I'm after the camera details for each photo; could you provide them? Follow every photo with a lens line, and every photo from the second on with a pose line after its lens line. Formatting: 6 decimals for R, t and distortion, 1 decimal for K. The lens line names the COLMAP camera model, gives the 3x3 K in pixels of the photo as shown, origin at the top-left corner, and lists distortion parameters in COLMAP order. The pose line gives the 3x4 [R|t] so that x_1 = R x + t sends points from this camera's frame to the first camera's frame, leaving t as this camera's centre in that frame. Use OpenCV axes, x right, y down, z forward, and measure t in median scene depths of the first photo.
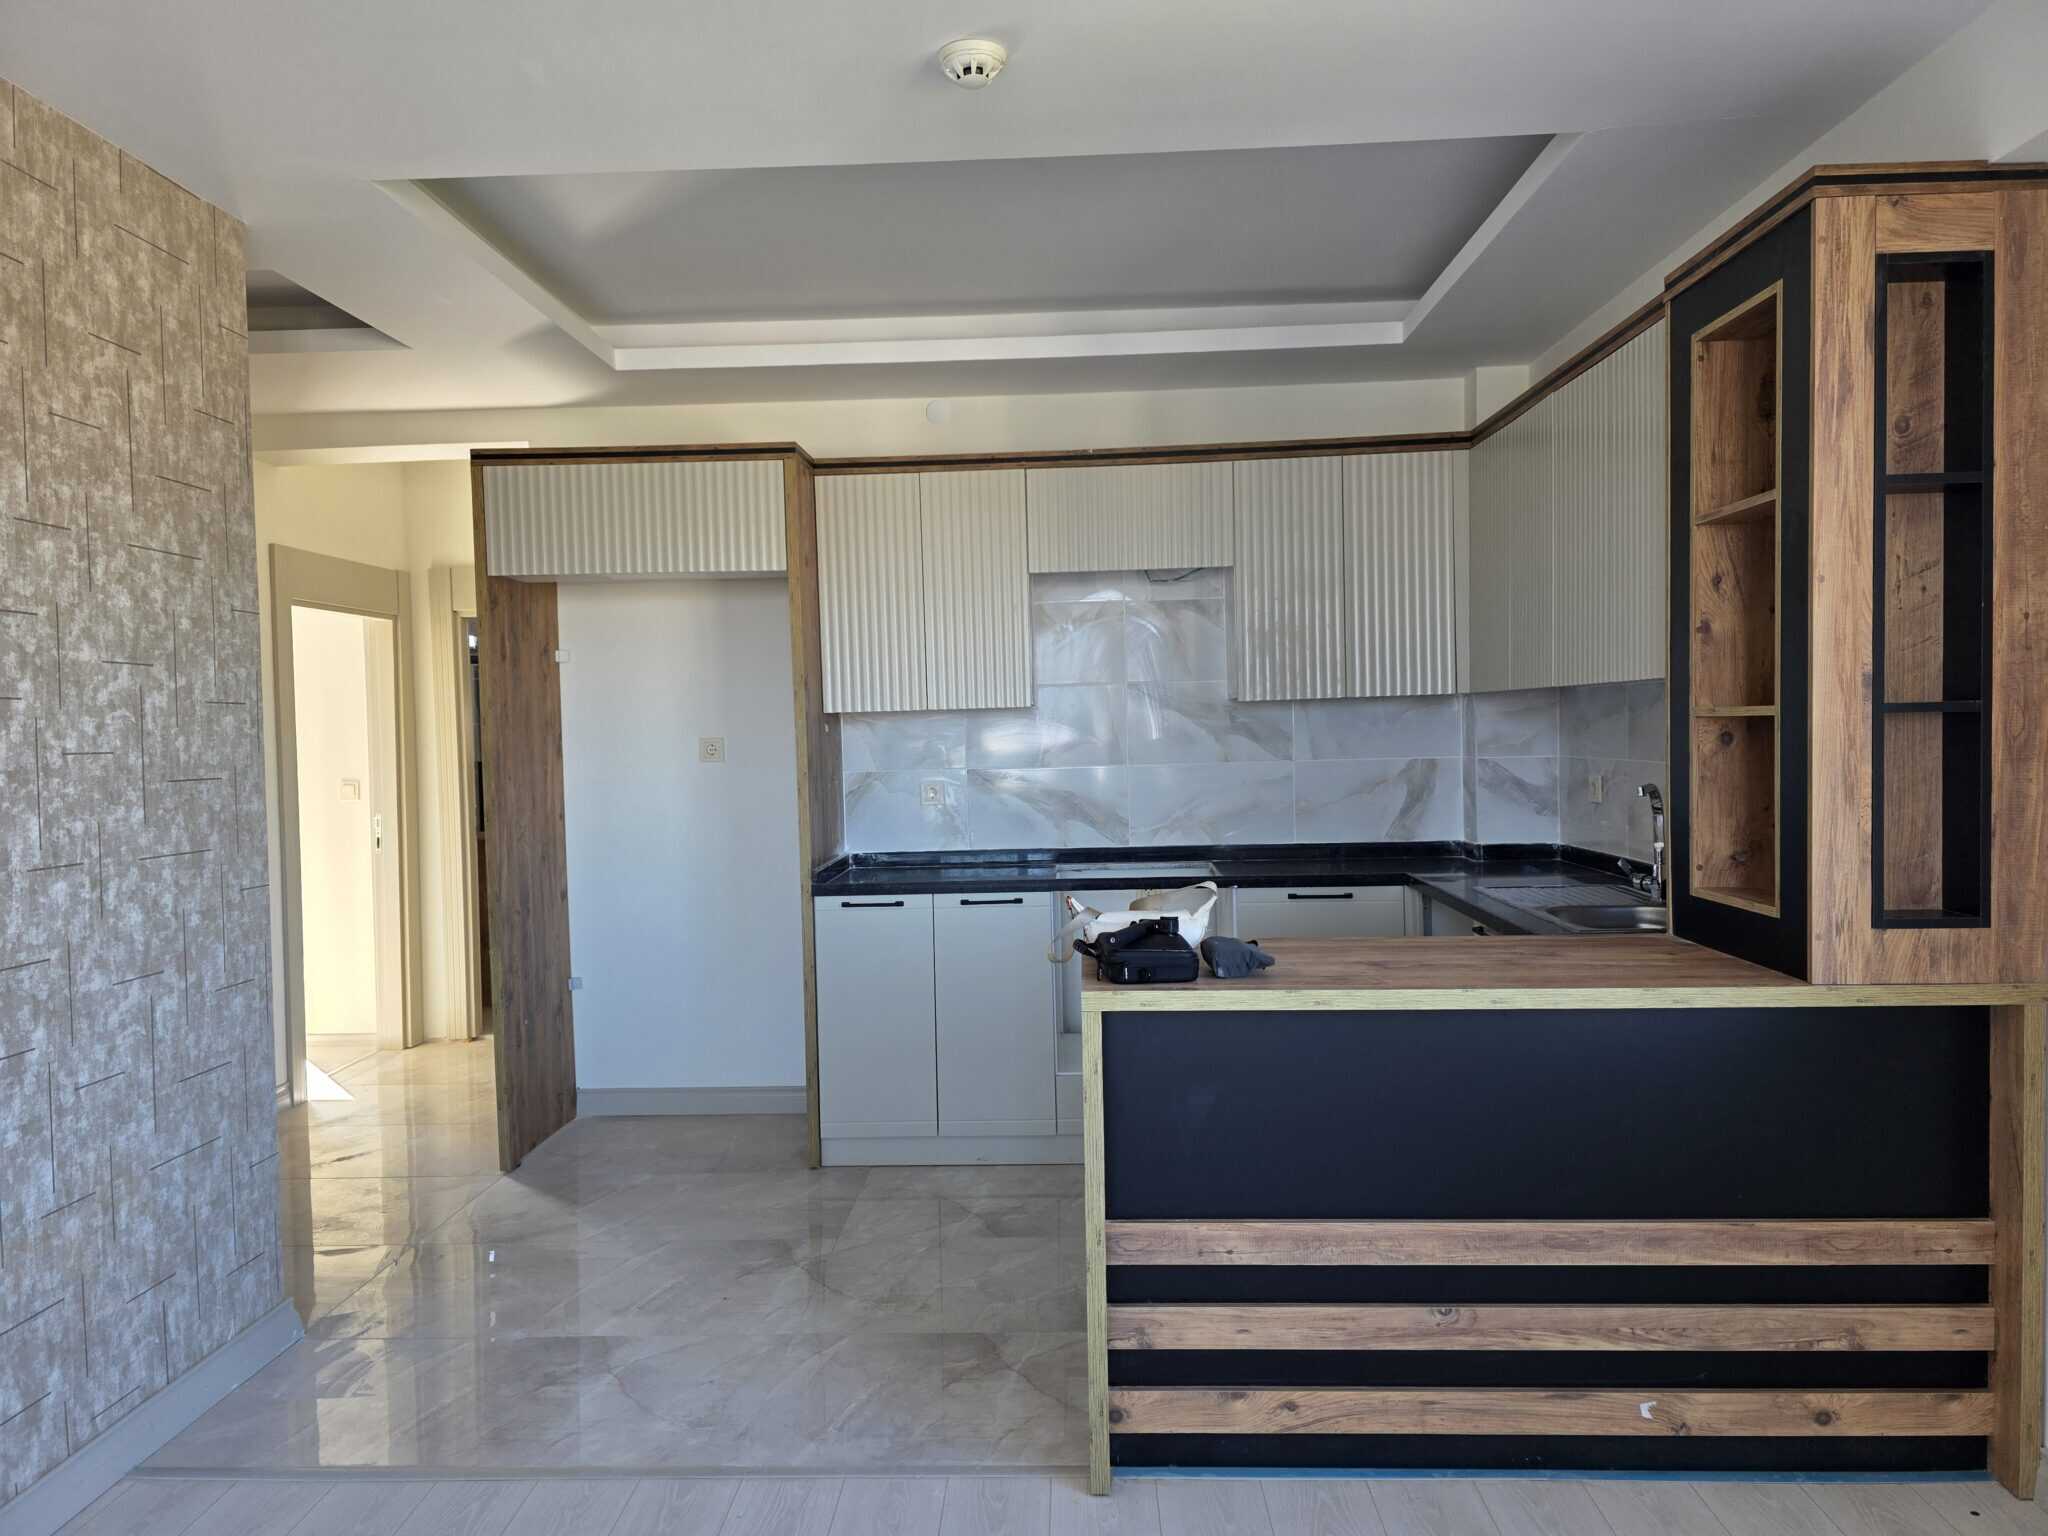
lens RADIAL K [[1349.5, 0, 1024.0], [0, 1349.5, 768.0], [0, 0, 1]] dist [0.032992, -0.000082]
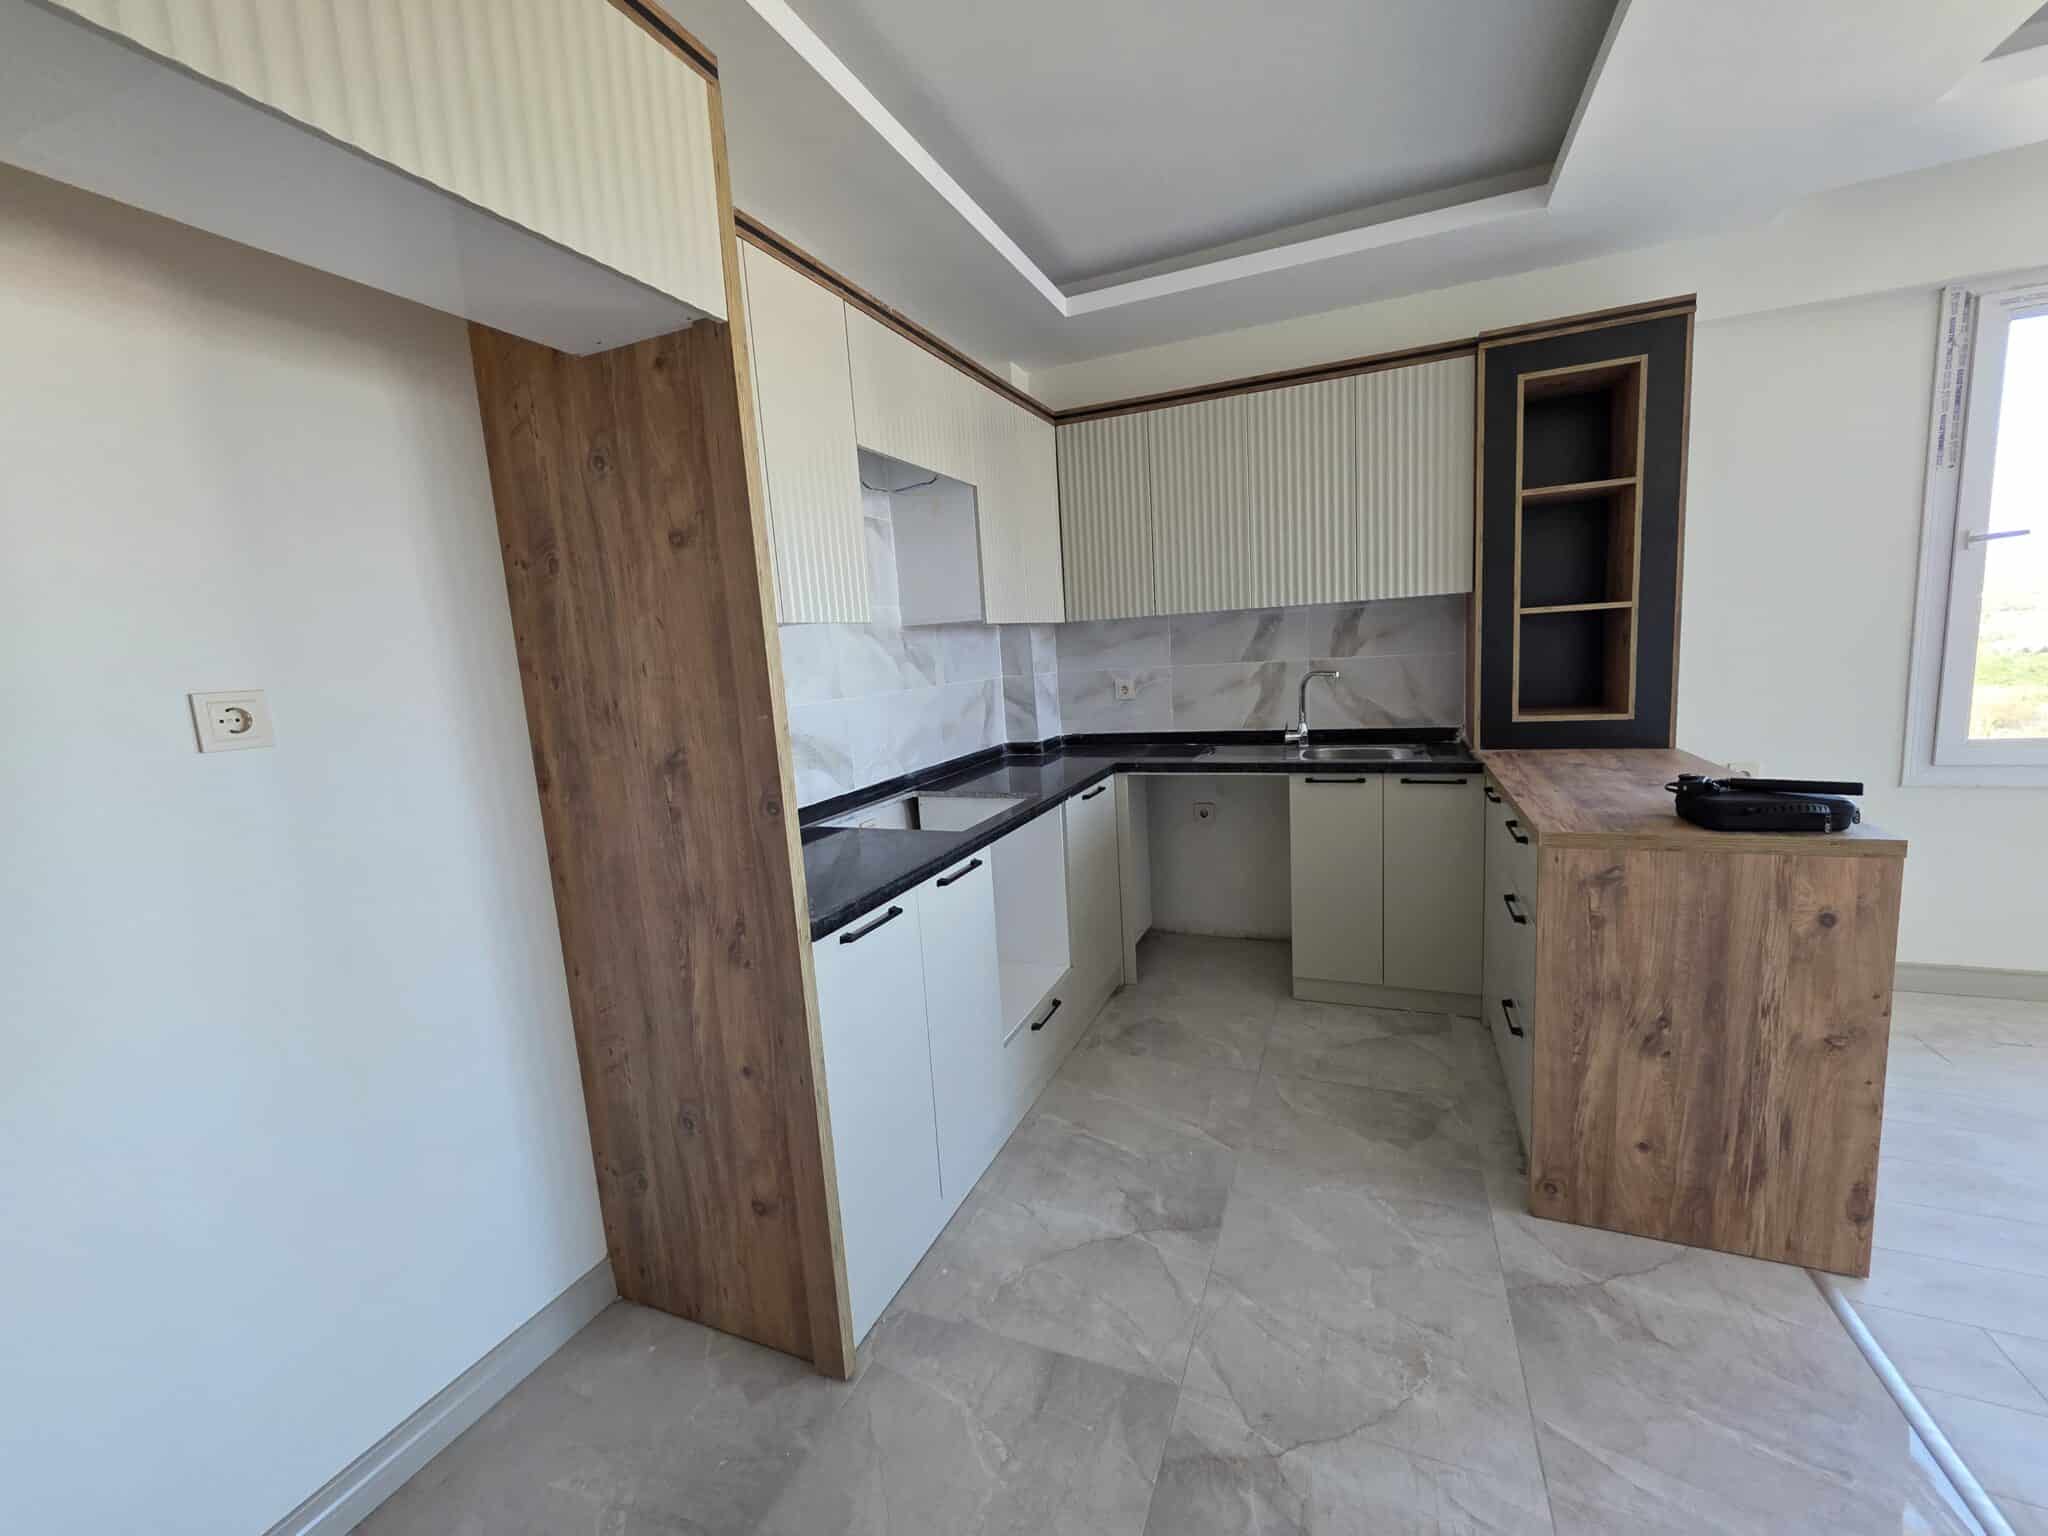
lens RADIAL K [[814.8, 0, 1031.1], [0, 814.8, 763.0], [0, 0, 1]] dist [0.000373, 0.000050]
pose [[0.348073, -0.128315, 0.928644, -0.433419], [0.083106, 0.990912, 0.105769, -0.007806], [-0.933776, 0.040361, 0.355574, 0.791546]]
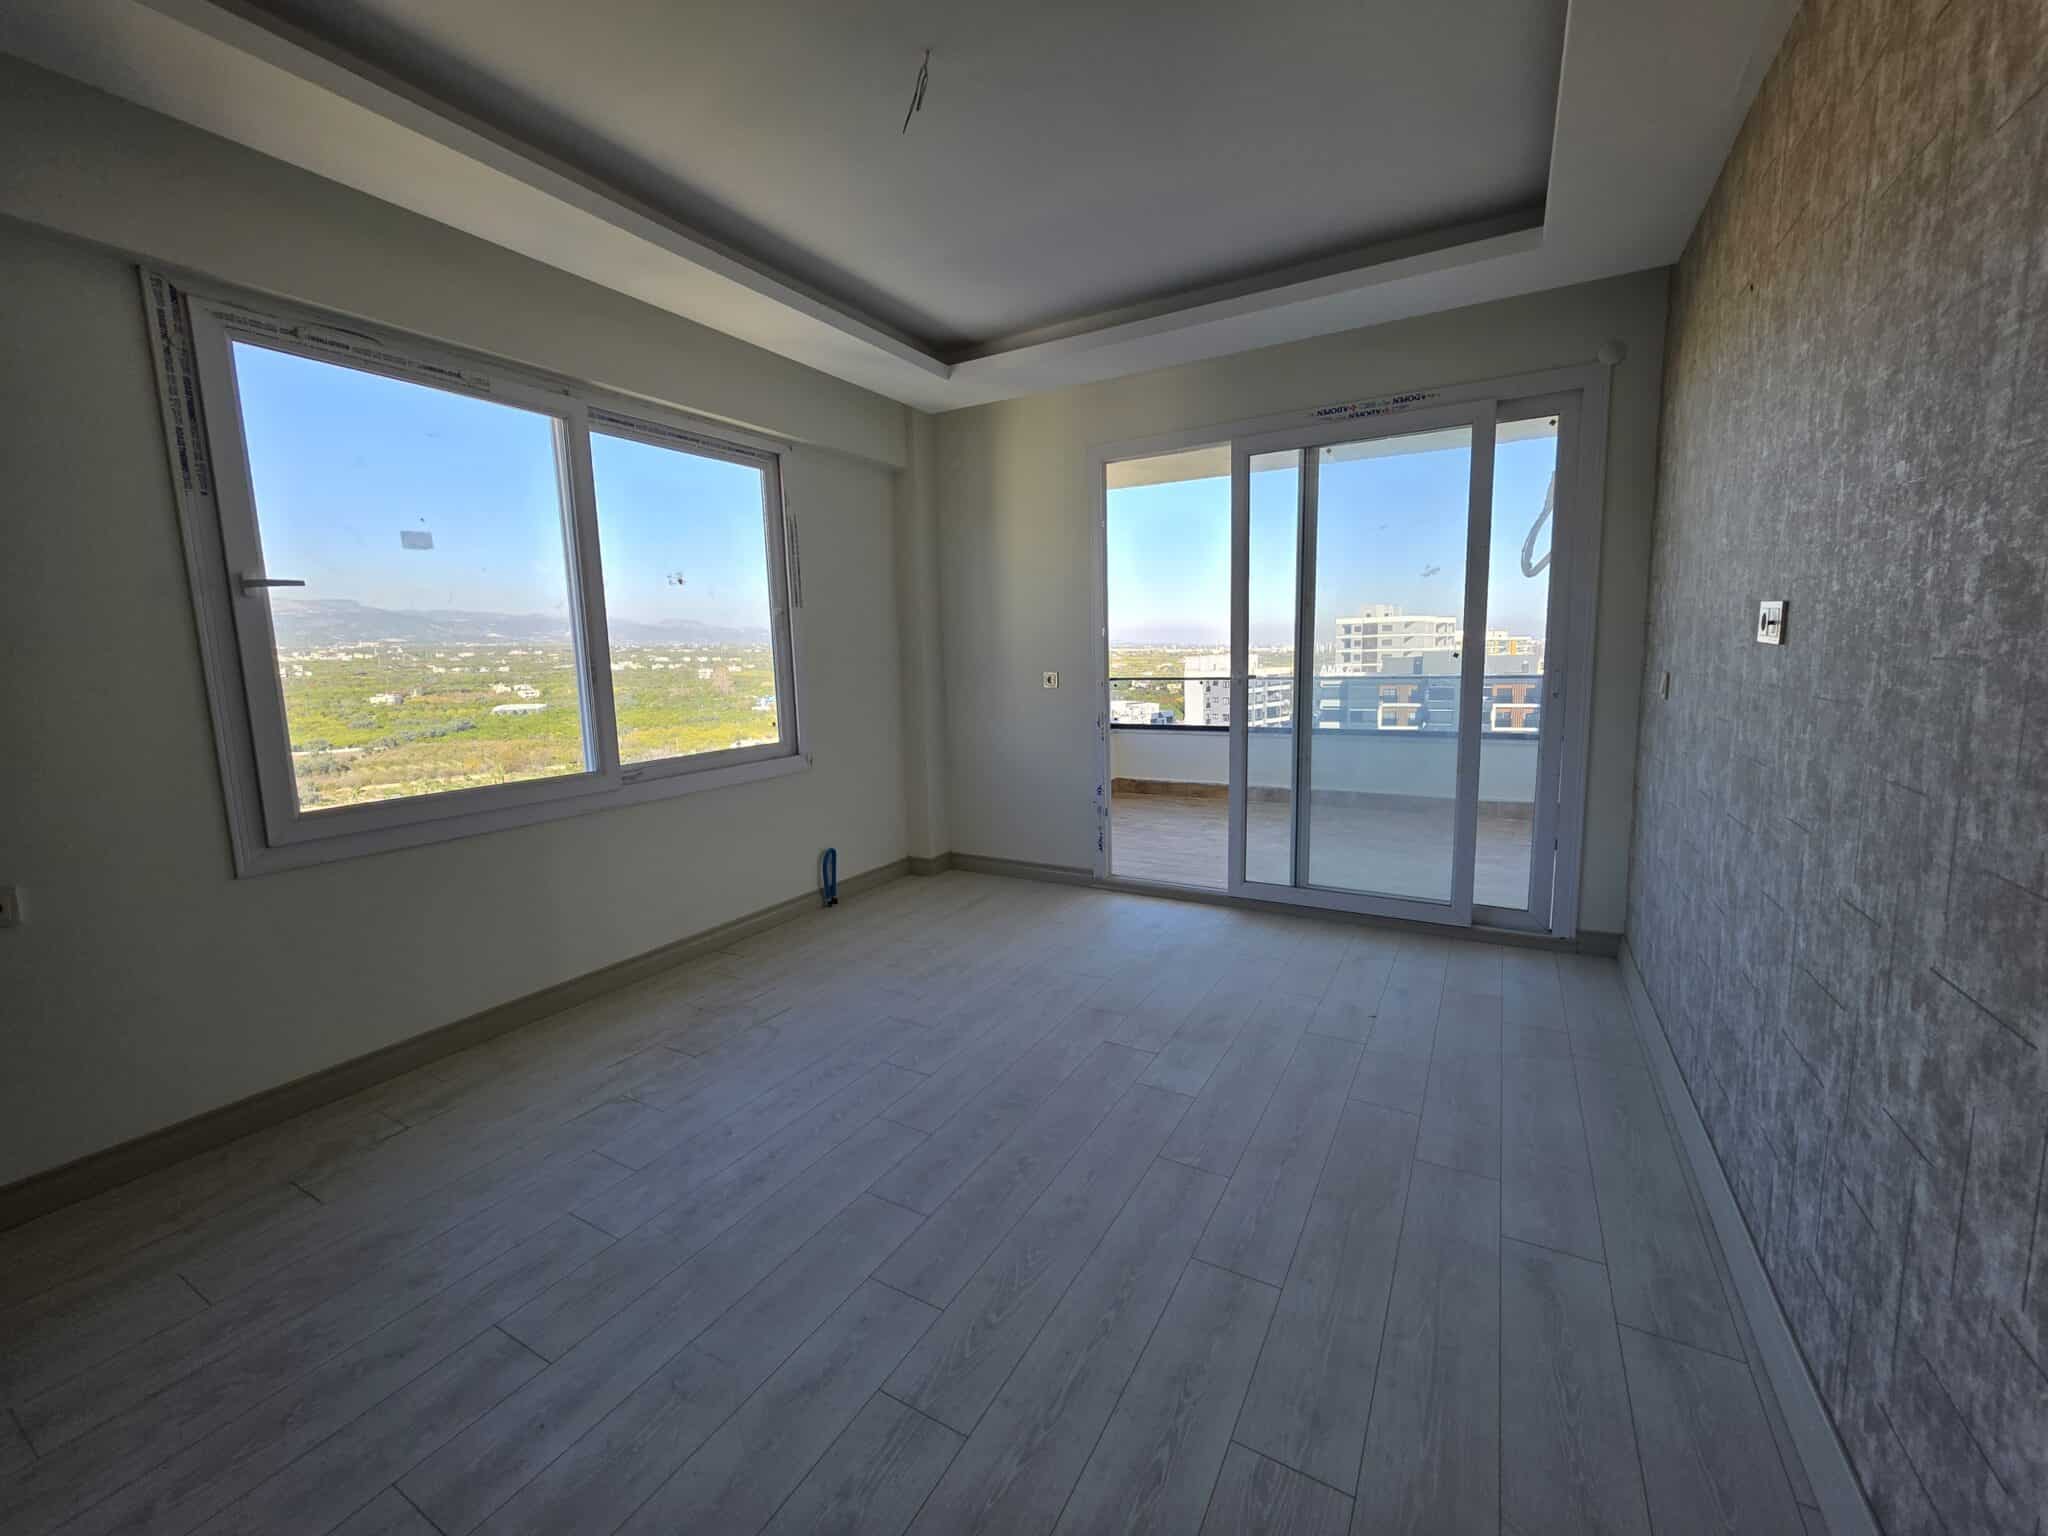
lens RADIAL K [[814.8, 0, 1031.1], [0, 814.8, 763.0], [0, 0, 1]] dist [0.000373, 0.000050]
pose [[-0.882743, -0.018645, 0.469486, -0.294624], [0.058748, 0.986991, 0.149657, 0.013599], [-0.466169, 0.159690, -0.870164, 0.584898]]
